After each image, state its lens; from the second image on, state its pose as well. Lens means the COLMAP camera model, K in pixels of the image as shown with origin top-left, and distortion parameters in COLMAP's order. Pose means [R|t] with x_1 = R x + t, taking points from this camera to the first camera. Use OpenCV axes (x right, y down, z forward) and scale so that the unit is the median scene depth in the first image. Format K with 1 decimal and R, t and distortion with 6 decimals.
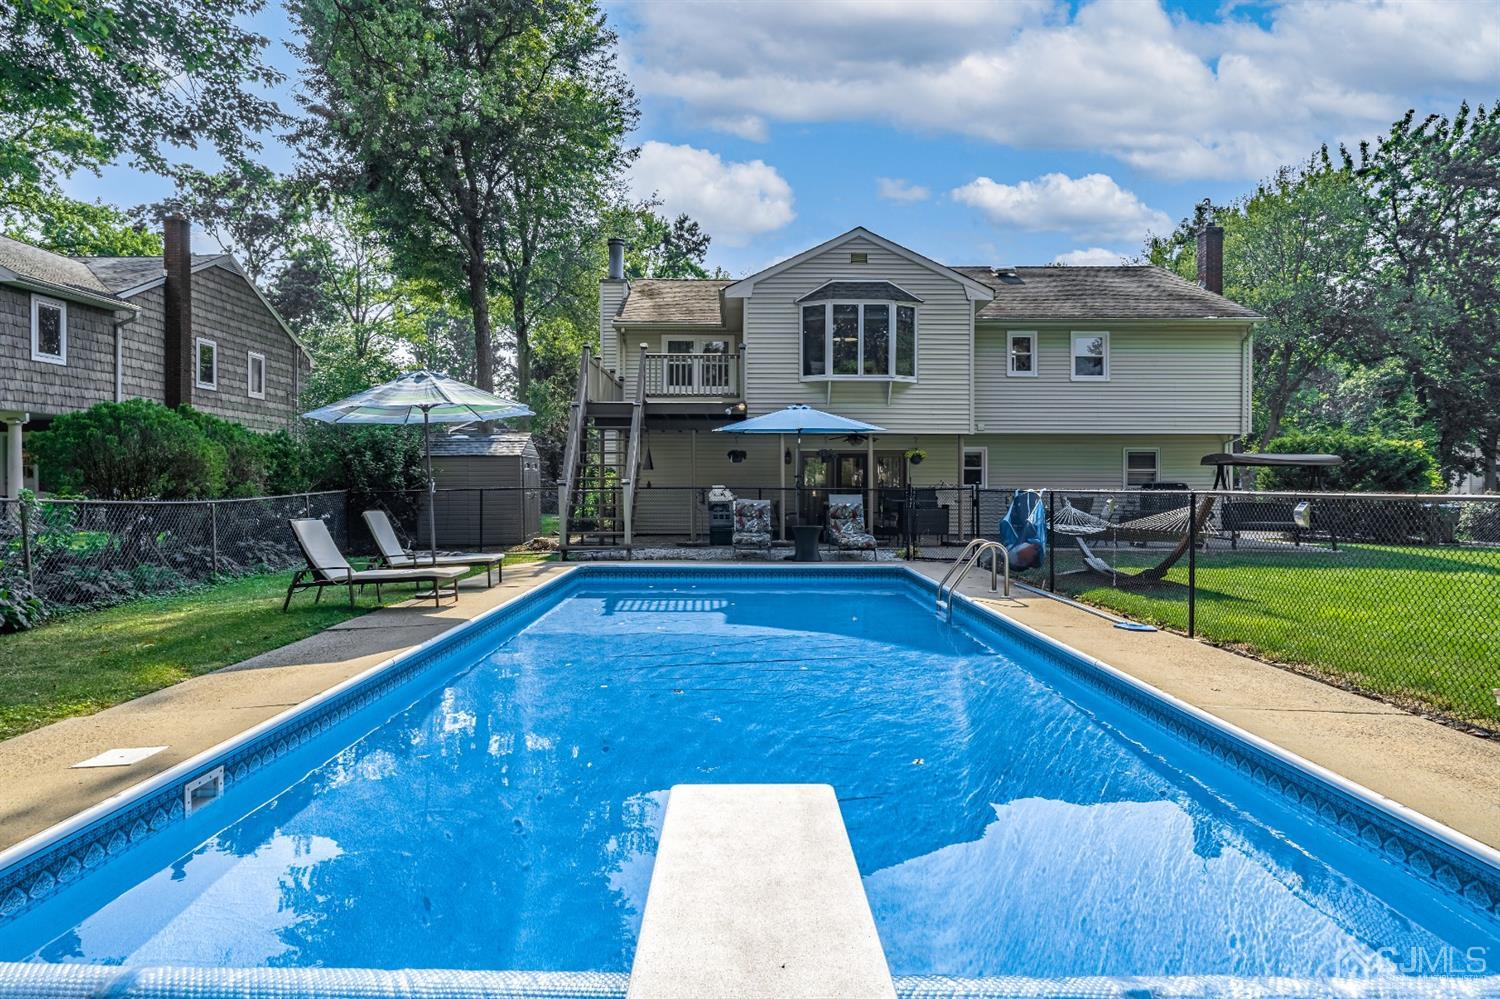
lens RADIAL K [[838.9, 0, 743.4], [0, 838.9, 490.7], [0, 0, 1]] dist [0.001959, 0.000409]
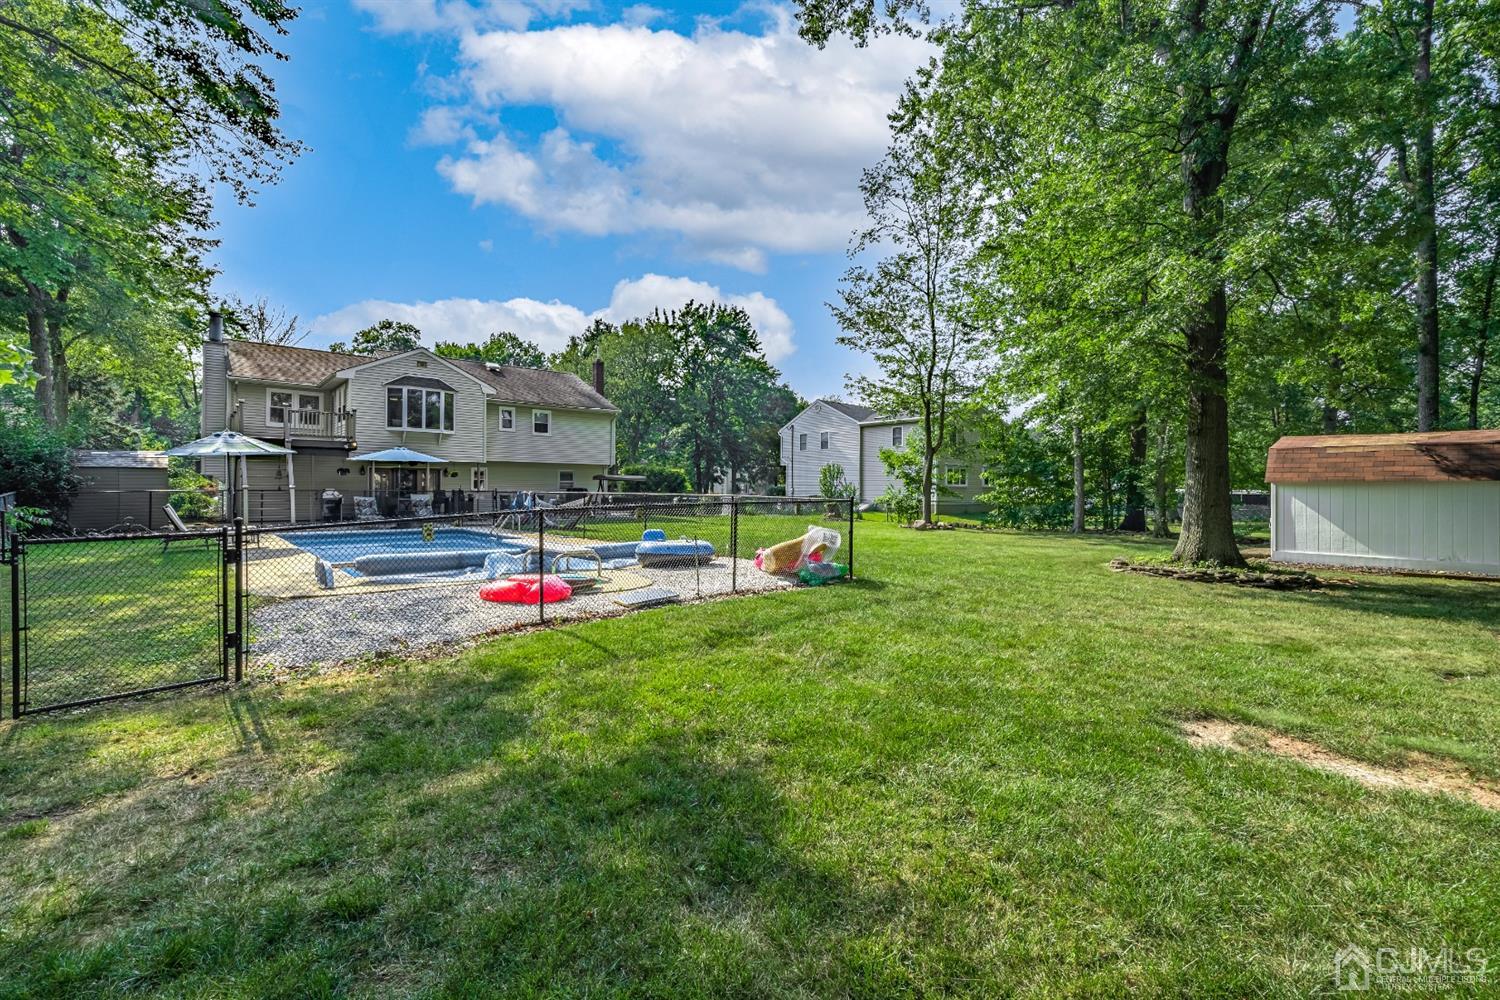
lens RADIAL K [[681.0, 0, 750.5], [0, 681.0, 488.0], [0, 0, 1]] dist [-0.000397, 0.000372]
pose [[0.757028, 0.003504, 0.653373, -0.252323], [0.000083, 0.999985, -0.005459, -0.000582], [-0.653382, 0.004187, 0.757016, -0.511024]]
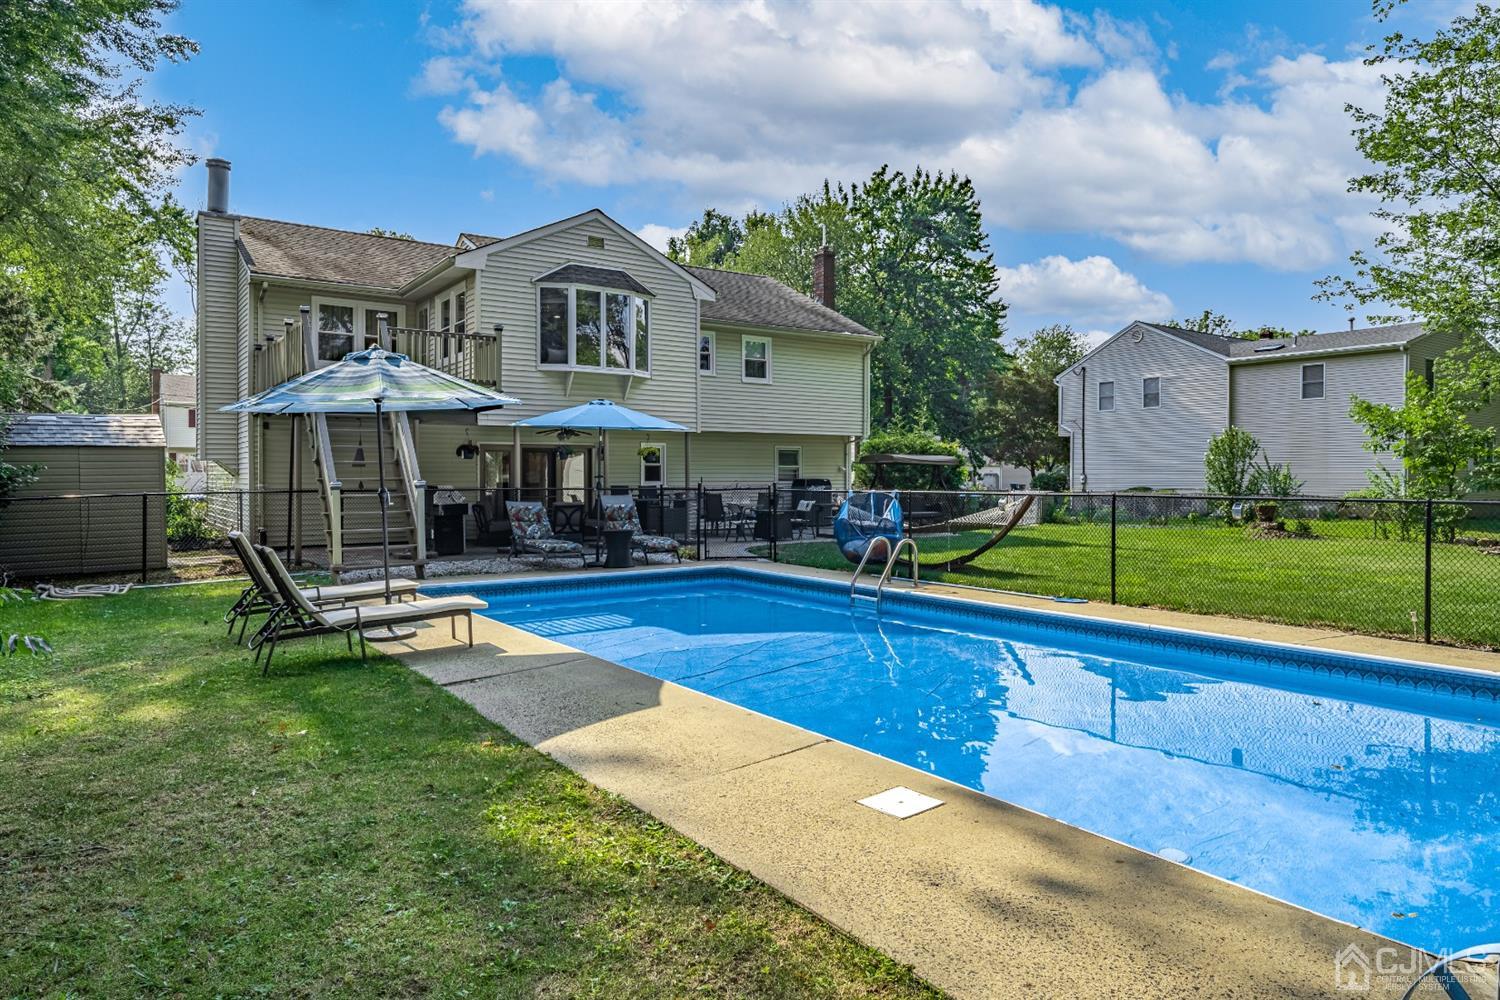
lens RADIAL K [[944.3, 0, 710.0], [0, 944.3, 488.0], [0, 0, 1]] dist [-0.000713, -0.001345]
pose [[0.821770, -0.011281, 0.569708, -0.319088], [0.006080, 0.999921, 0.011030, -0.011441], [-0.569787, -0.005600, 0.821773, 0.050749]]
